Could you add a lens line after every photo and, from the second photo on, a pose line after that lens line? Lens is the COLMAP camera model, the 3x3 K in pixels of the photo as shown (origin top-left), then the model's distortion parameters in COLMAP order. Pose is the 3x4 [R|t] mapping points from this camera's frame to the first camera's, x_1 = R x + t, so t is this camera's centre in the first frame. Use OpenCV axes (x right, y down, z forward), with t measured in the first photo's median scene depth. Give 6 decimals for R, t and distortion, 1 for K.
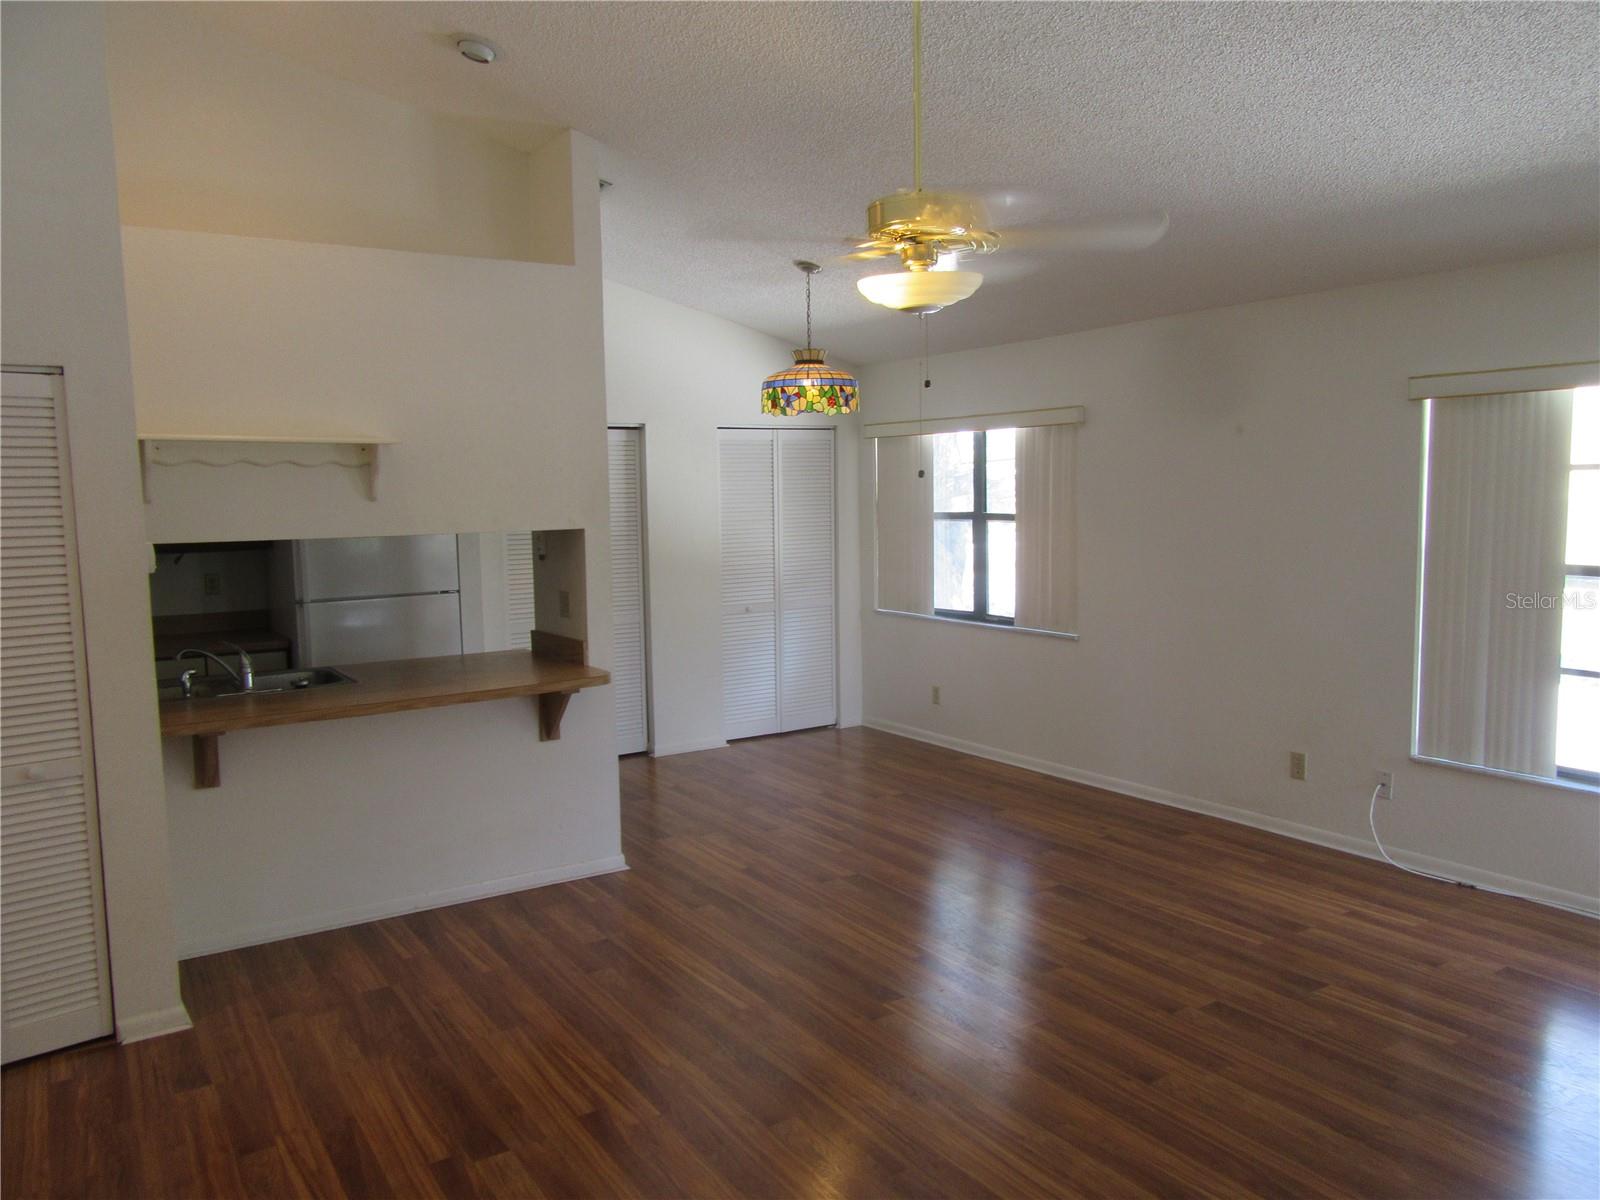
lens RADIAL K [[1188.3, 0, 805.3], [0, 1188.3, 592.0], [0, 0, 1]] dist [-0.002596, 0.006089]
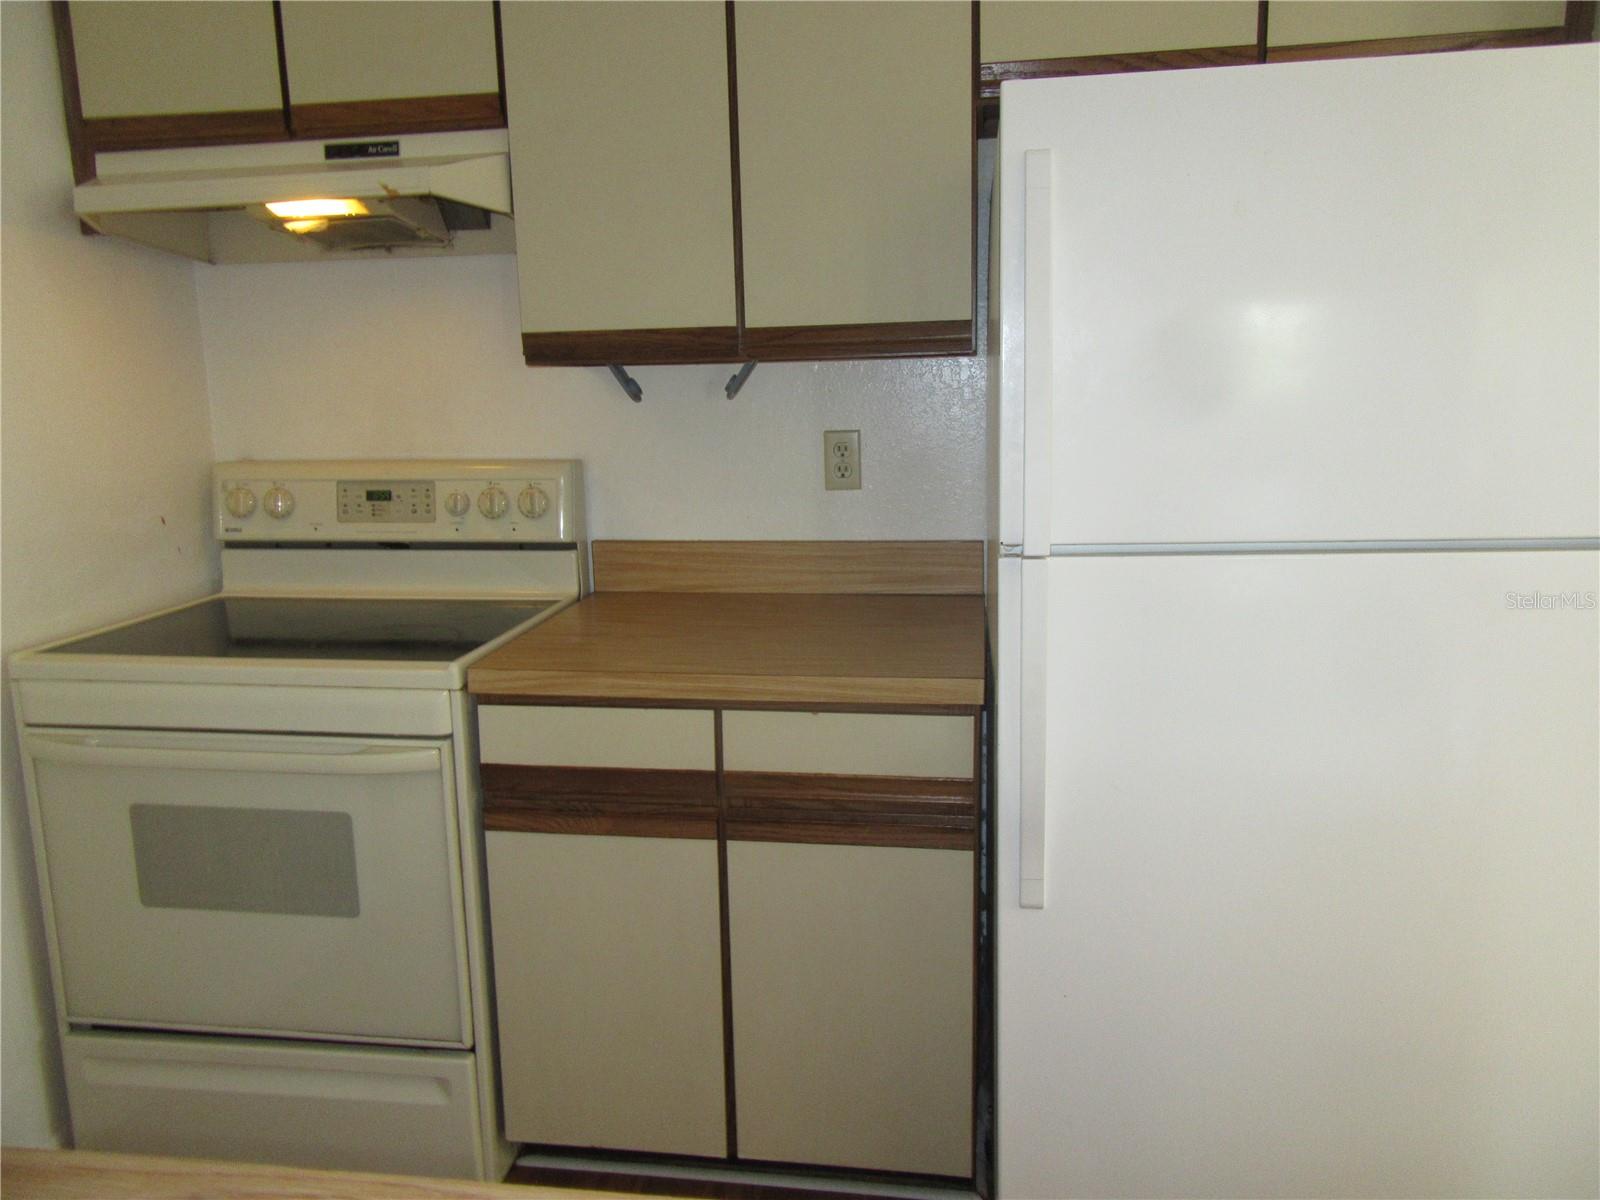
lens RADIAL K [[1188.3, 0, 805.3], [0, 1188.3, 592.0], [0, 0, 1]] dist [-0.002596, 0.006089]
pose [[0.751710, 0.117115, -0.649012, -0.302172], [-0.051827, 0.991553, 0.118899, -0.010286], [0.657454, -0.055741, 0.751430, 0.800814]]
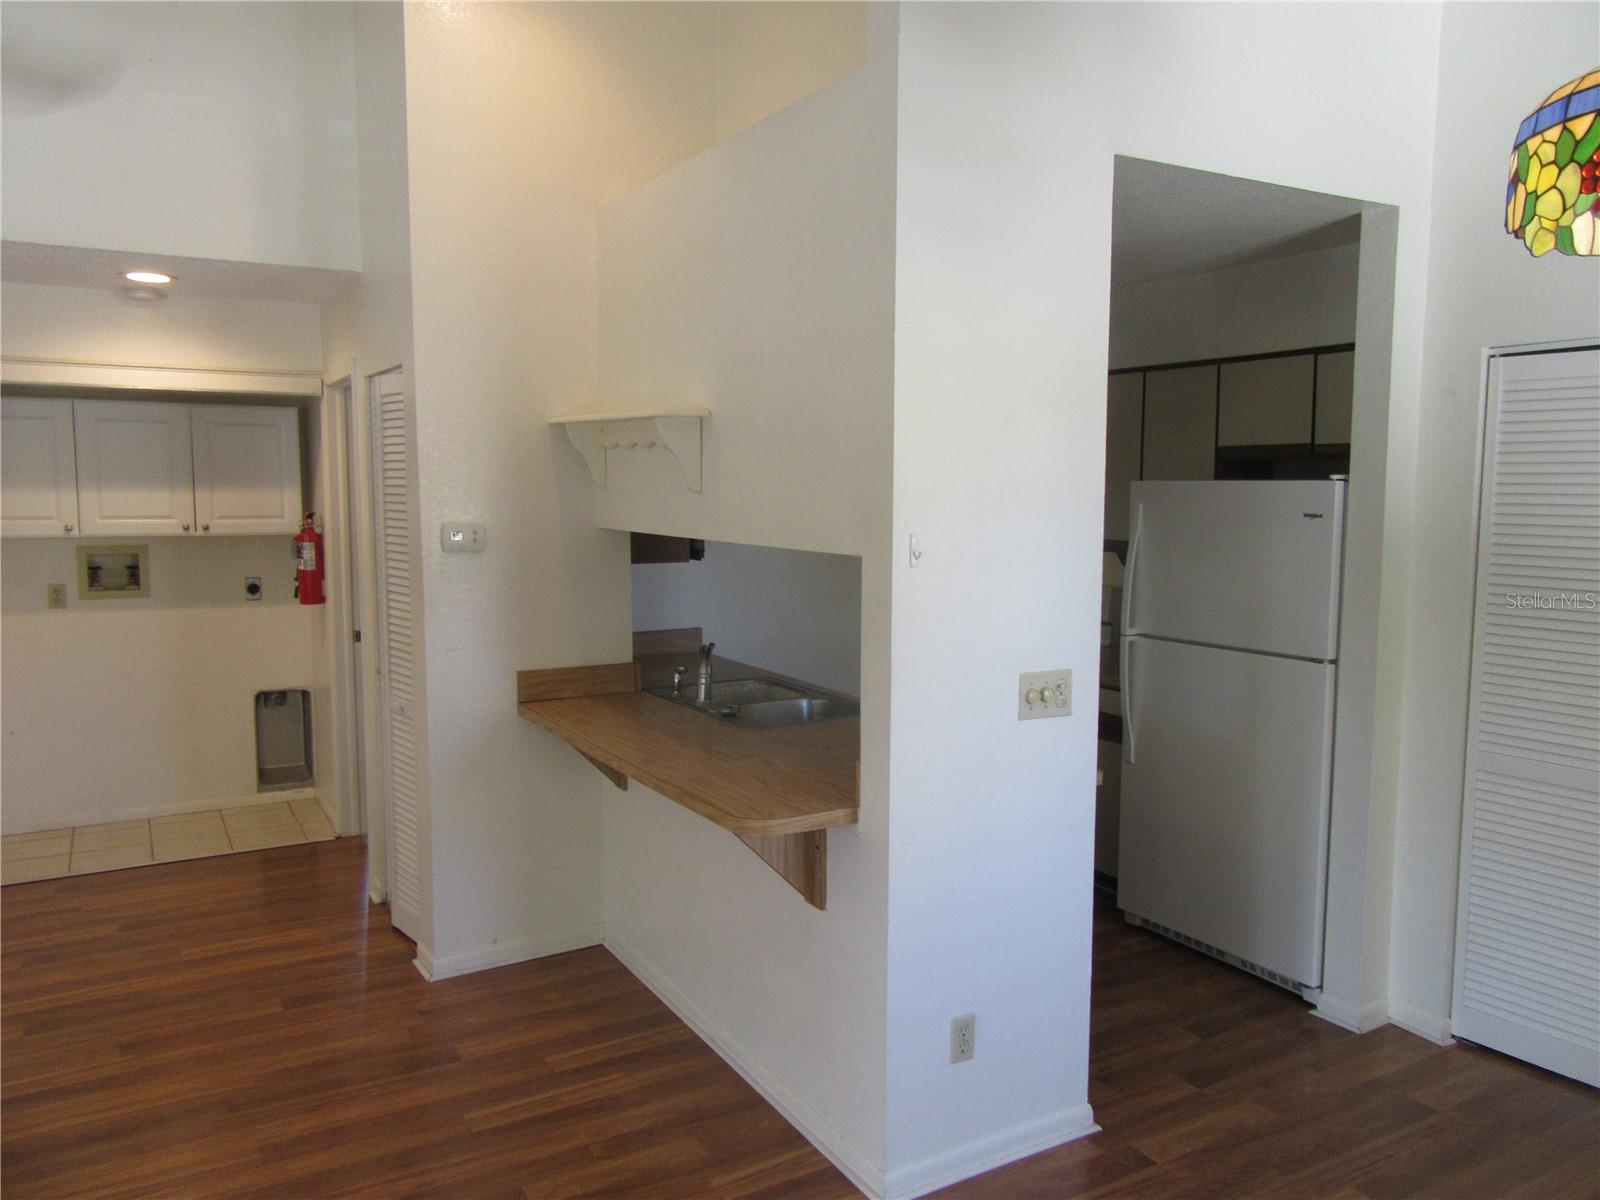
lens RADIAL K [[1186.2, 0, 798.8], [0, 1186.2, 603.1], [0, 0, 1]] dist [0.004996, -0.000156]
pose [[-0.051035, 0.120087, -0.991451, 0.300011], [-0.094828, 0.987676, 0.124511, -0.081580], [0.994185, 0.100372, -0.039018, 0.843059]]
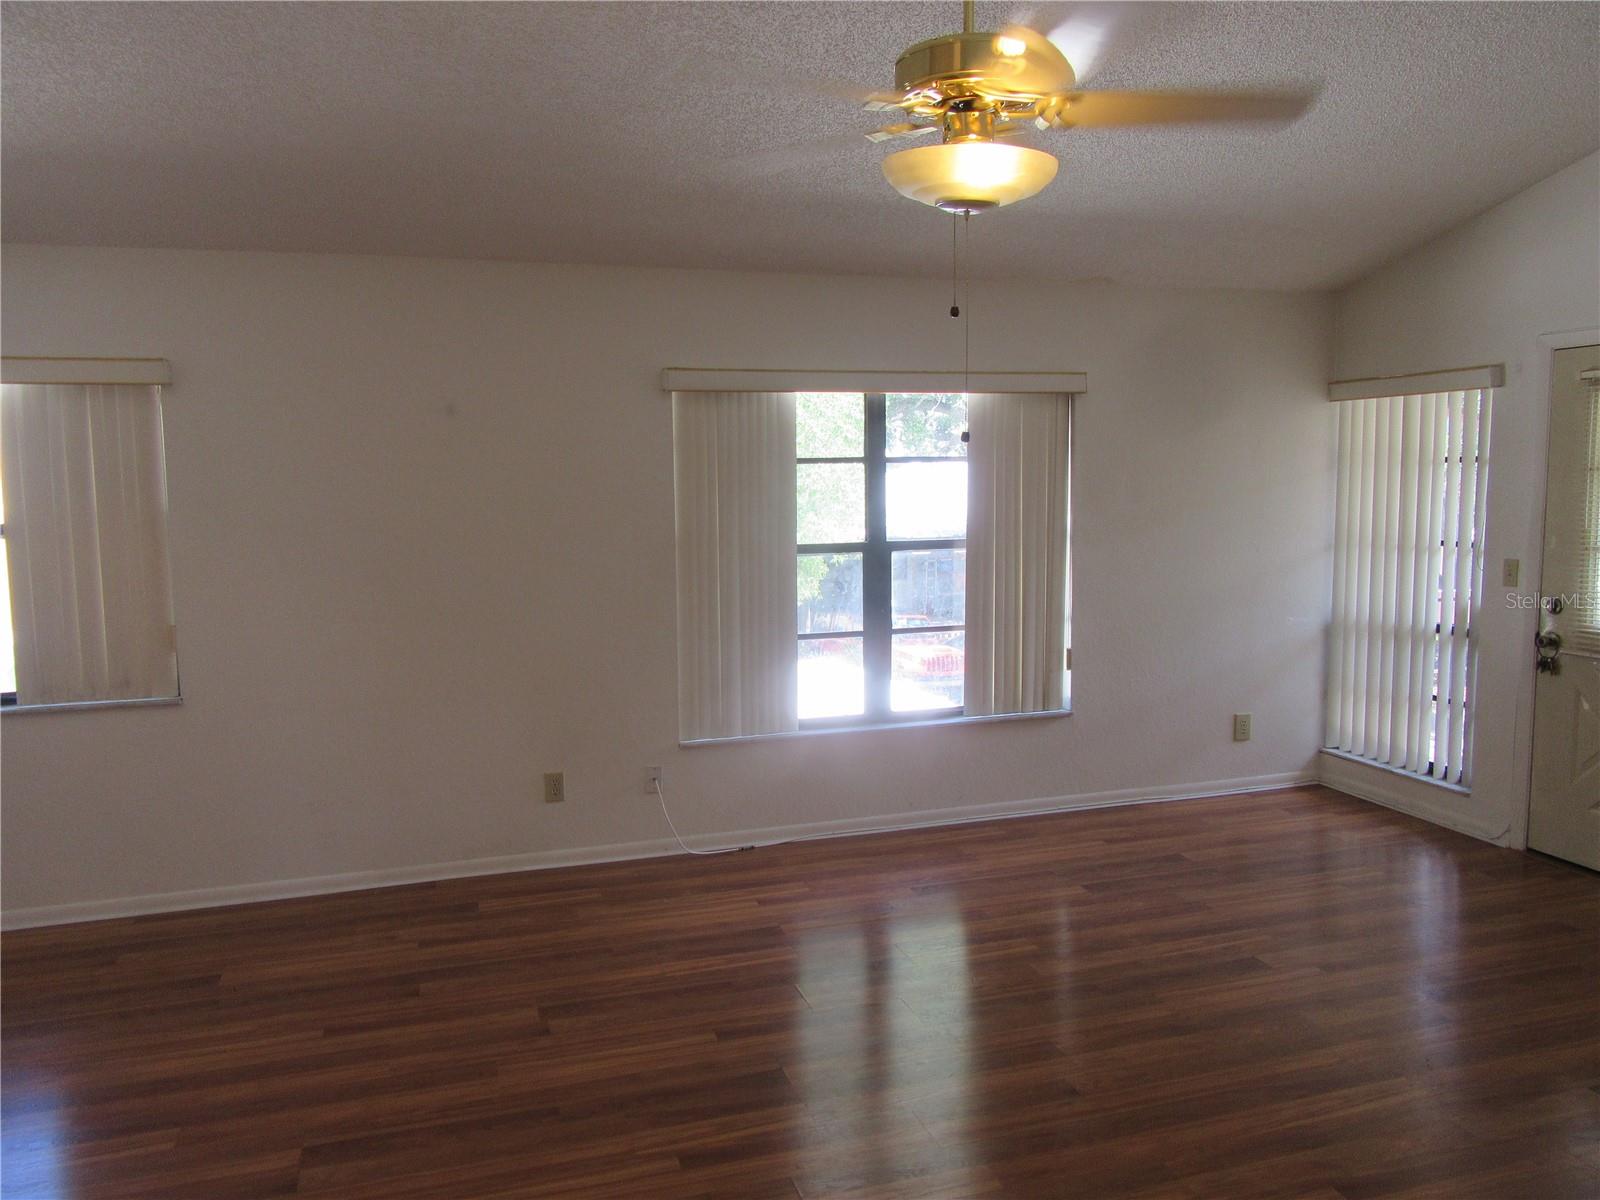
lens RADIAL K [[1210.5, 0, 800.0], [0, 1210.5, 600.0], [0, 0, 1]] dist [0.001256, 0.005415]
pose [[0.269094, -0.089784, 0.958920, -0.370147], [0.091241, 0.993544, 0.067421, -0.036833], [-0.958782, 0.069350, 0.275549, 0.509100]]
